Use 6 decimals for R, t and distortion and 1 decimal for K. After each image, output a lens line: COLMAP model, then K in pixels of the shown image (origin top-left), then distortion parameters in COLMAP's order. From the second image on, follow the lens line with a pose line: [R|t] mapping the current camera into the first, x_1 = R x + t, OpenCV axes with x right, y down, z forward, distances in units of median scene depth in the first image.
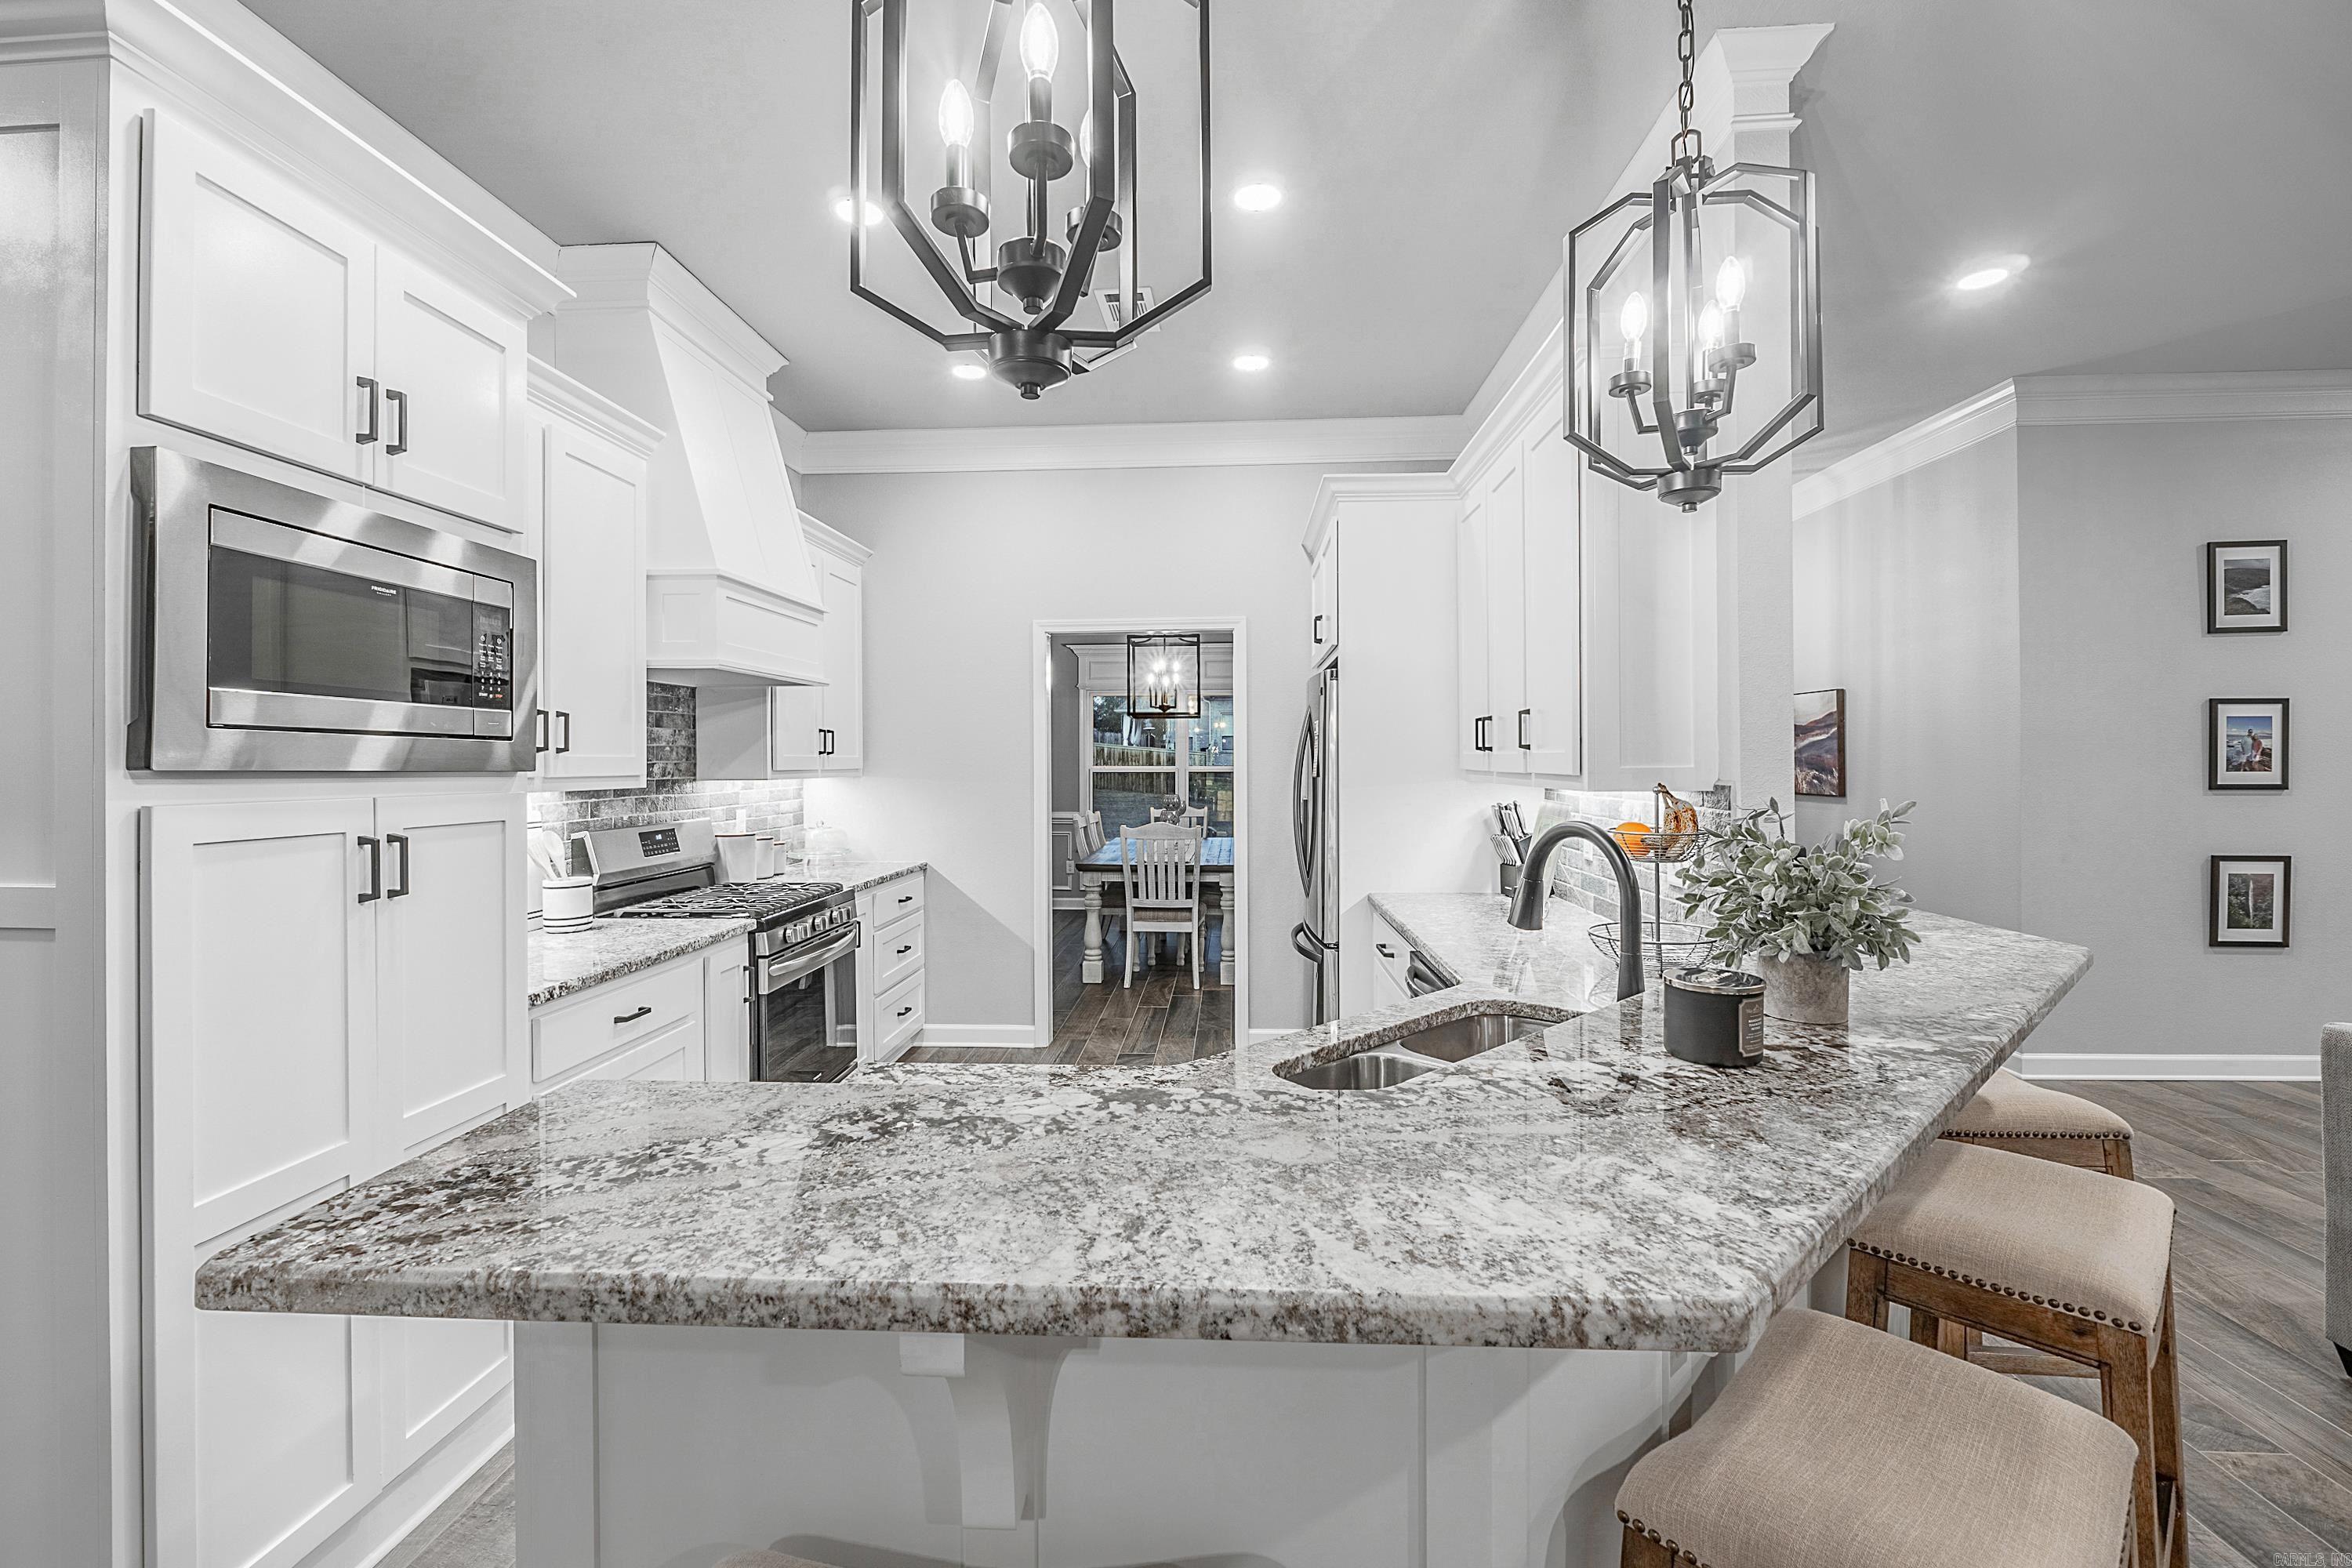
lens RADIAL K [[995.5, 0, 1171.4], [0, 995.5, 771.7], [0, 0, 1]] dist [-0.003101, -0.000324]
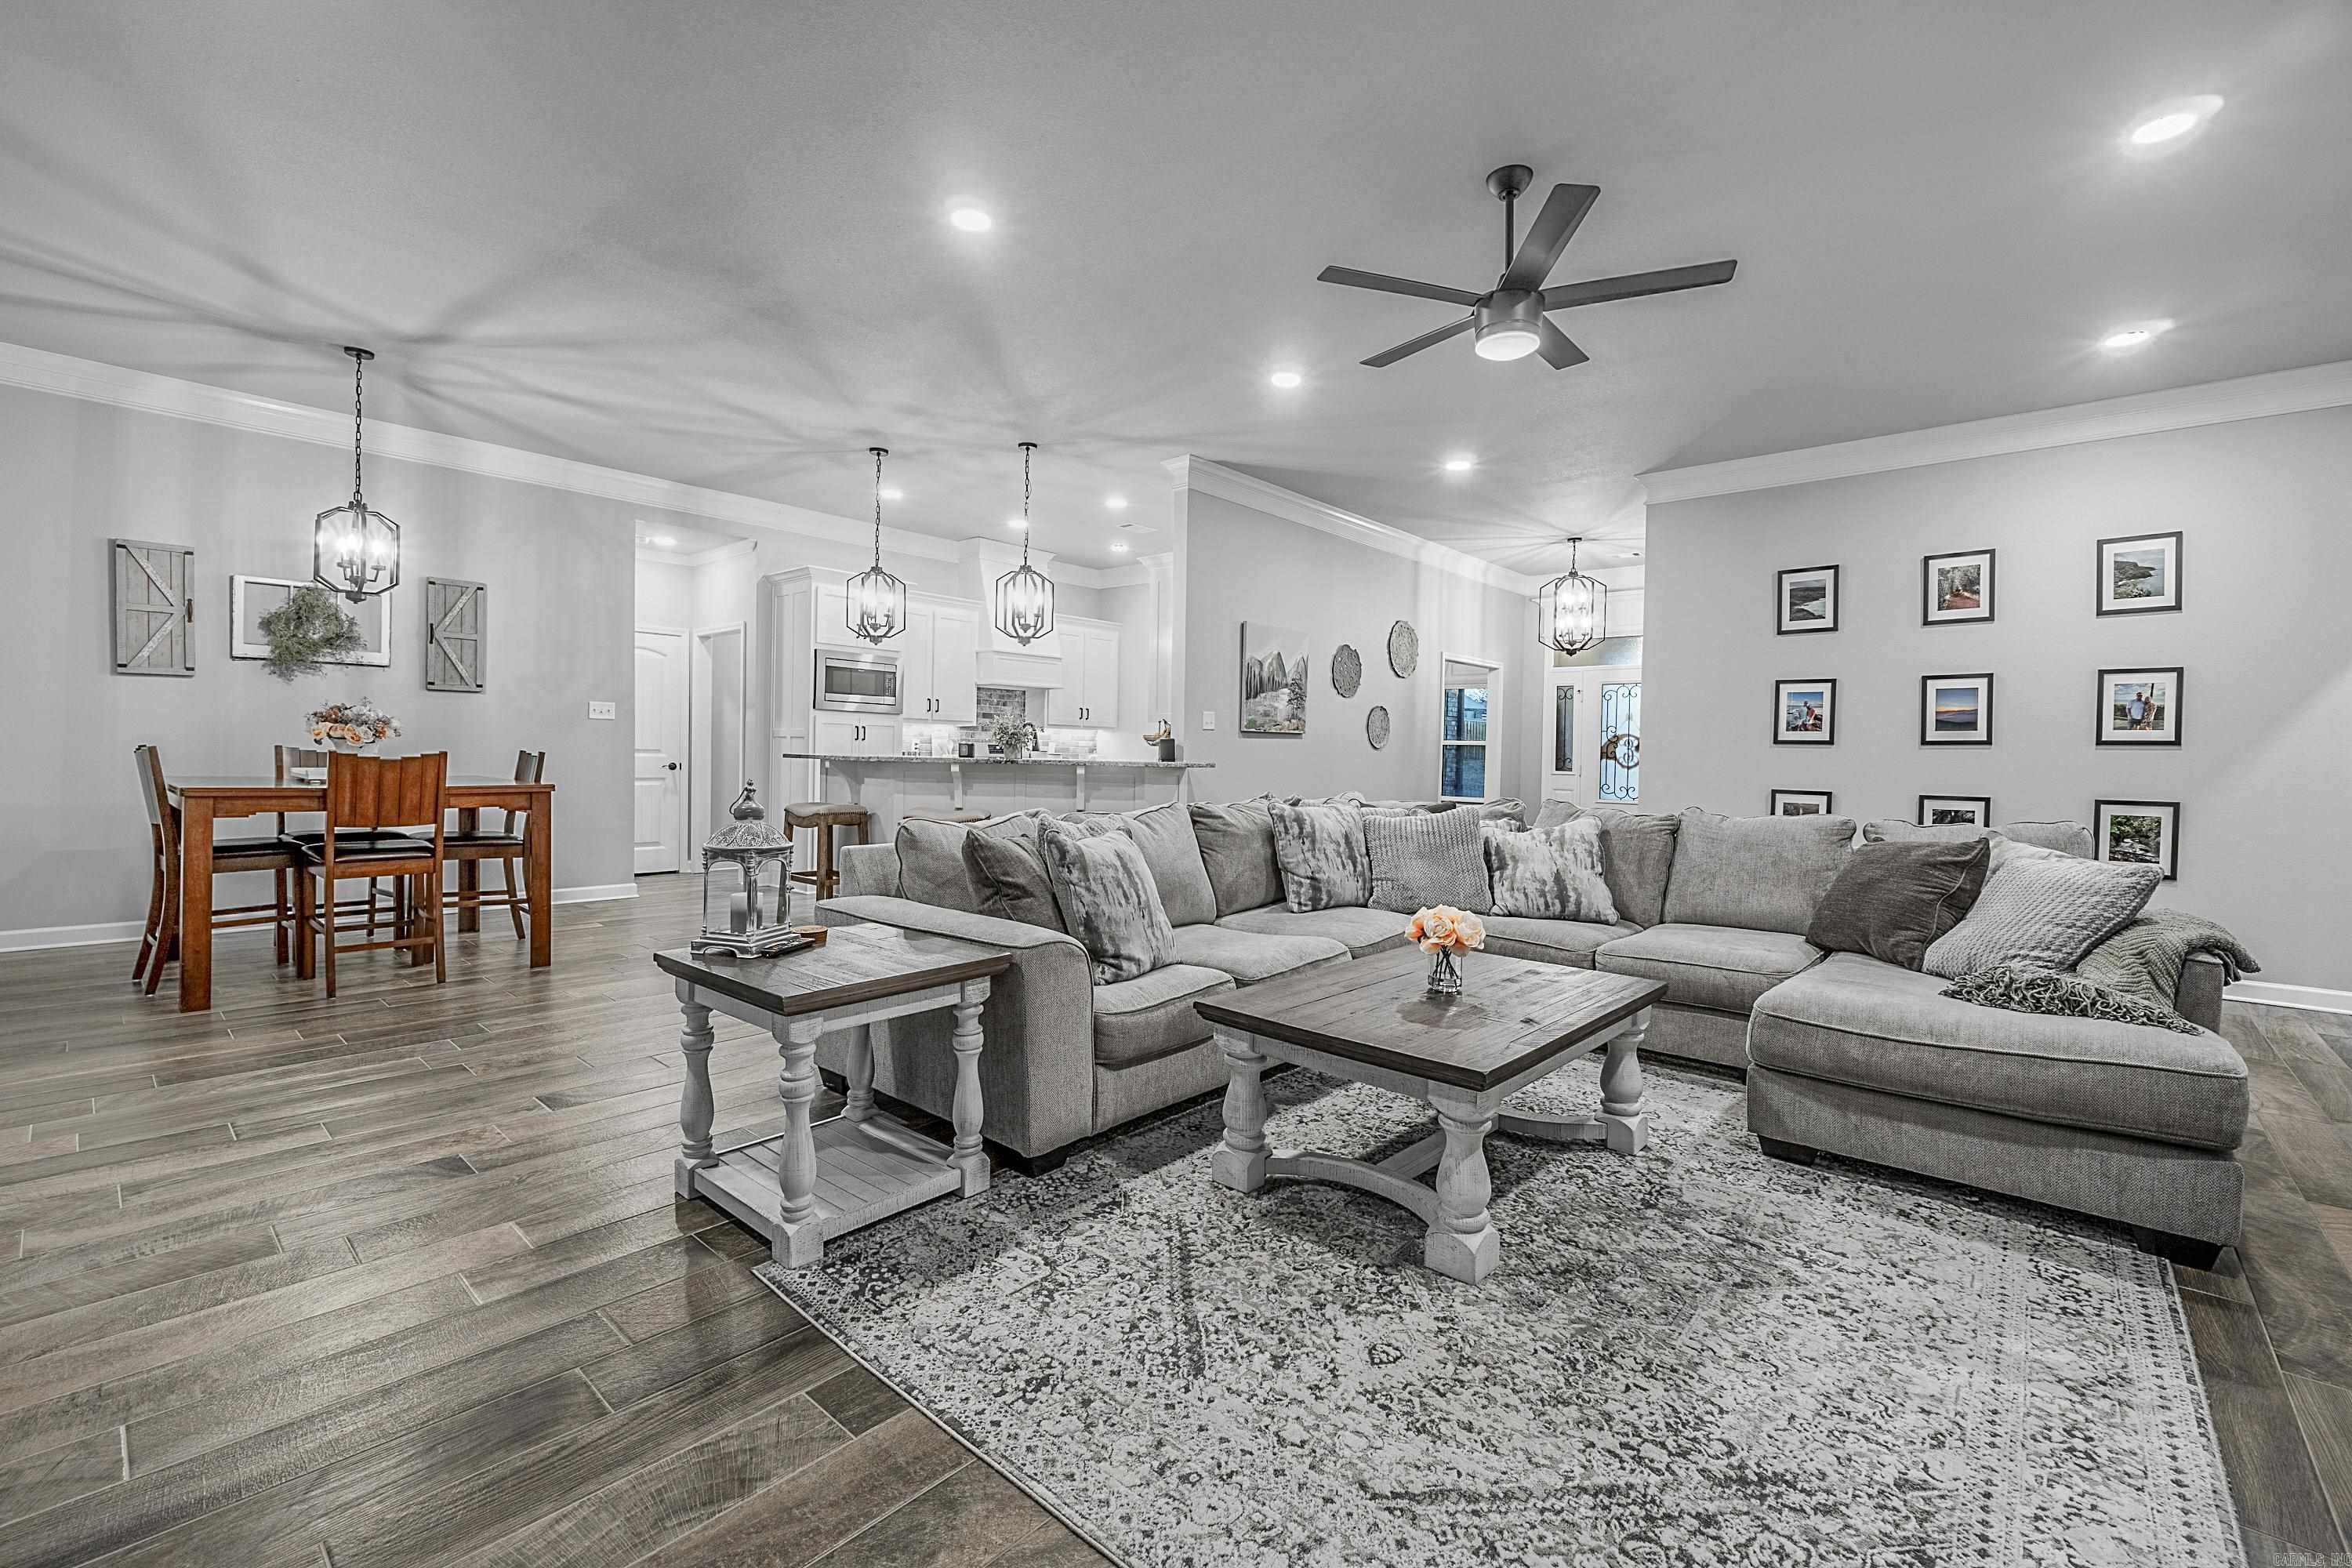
lens RADIAL K [[993.8, 0, 1175.7], [0, 993.8, 766.6], [0, 0, 1]] dist [-0.003205, -0.000950]
pose [[0.786049, 0.030287, -0.617422, 1.352561], [-0.032149, 0.999450, 0.008098, 0.072631], [0.617328, 0.013484, 0.786590, -0.714899]]
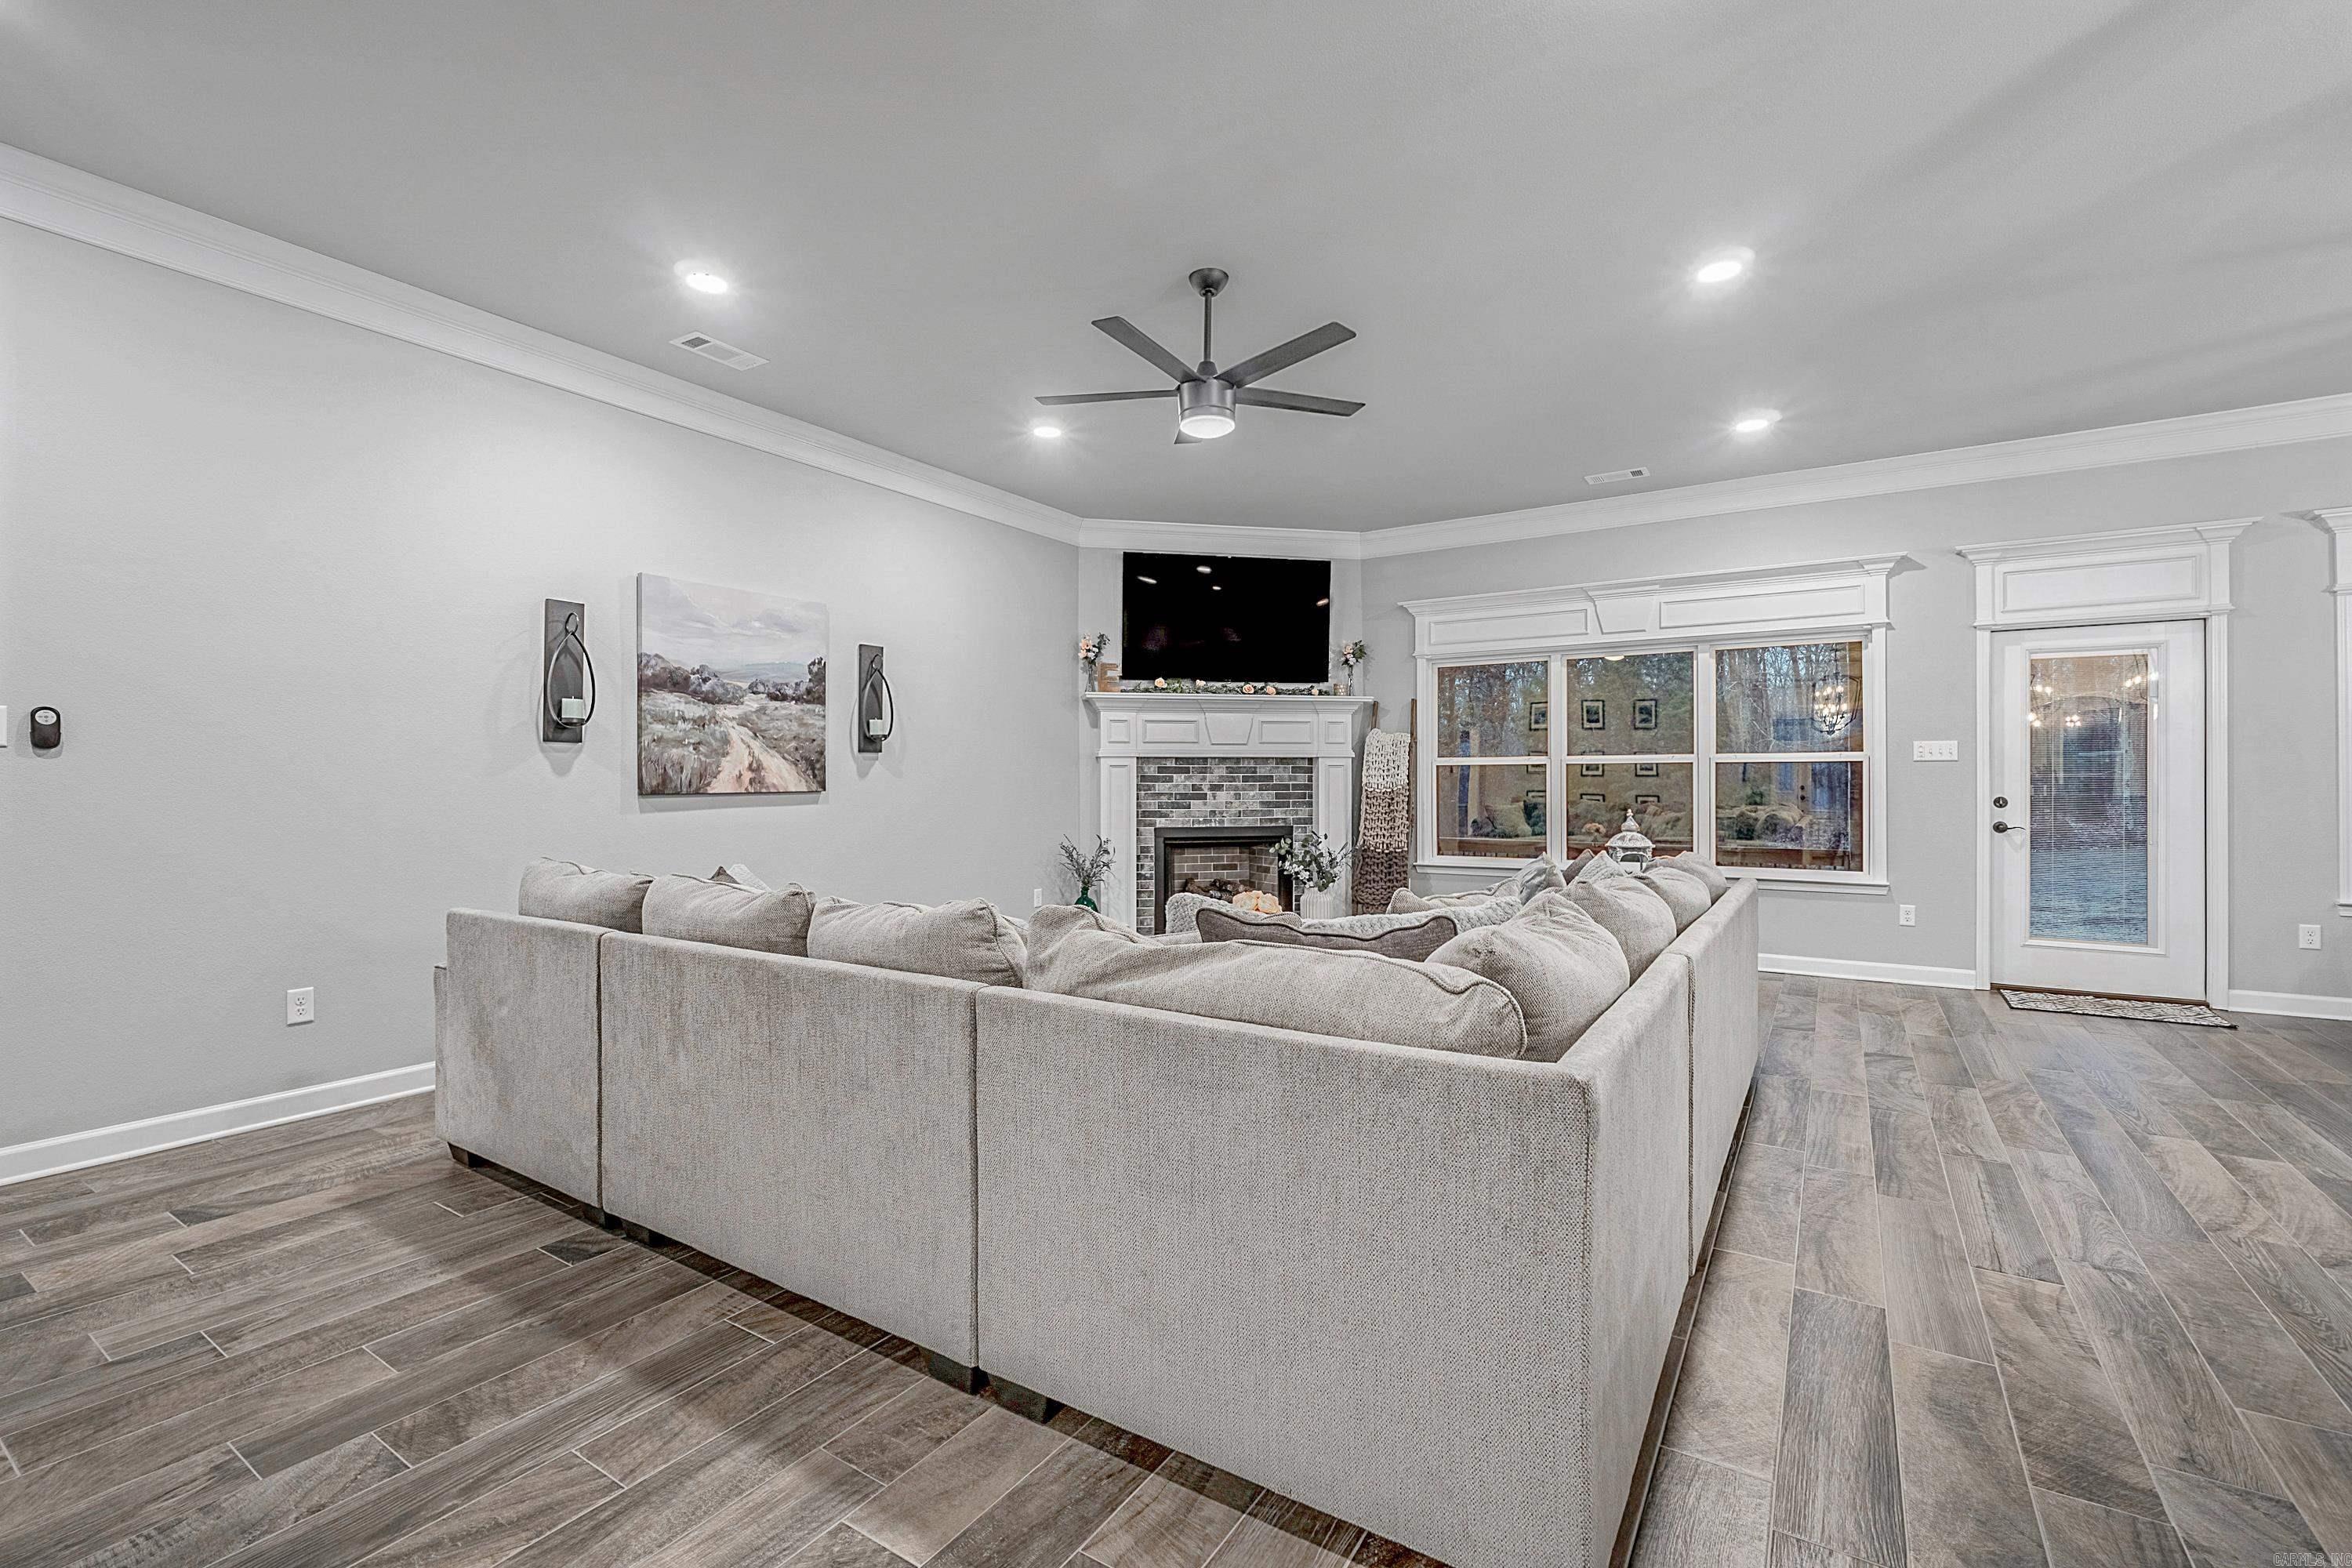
lens RADIAL K [[1020.2, 0, 1179.6], [0, 1020.2, 778.4], [0, 0, 1]] dist [-0.001906, -0.000563]
pose [[-0.871869, 0.009083, 0.489655, 0.611785], [0.013046, 0.999904, 0.004683, 0.043904], [-0.489566, 0.010471, -0.871904, 0.932063]]
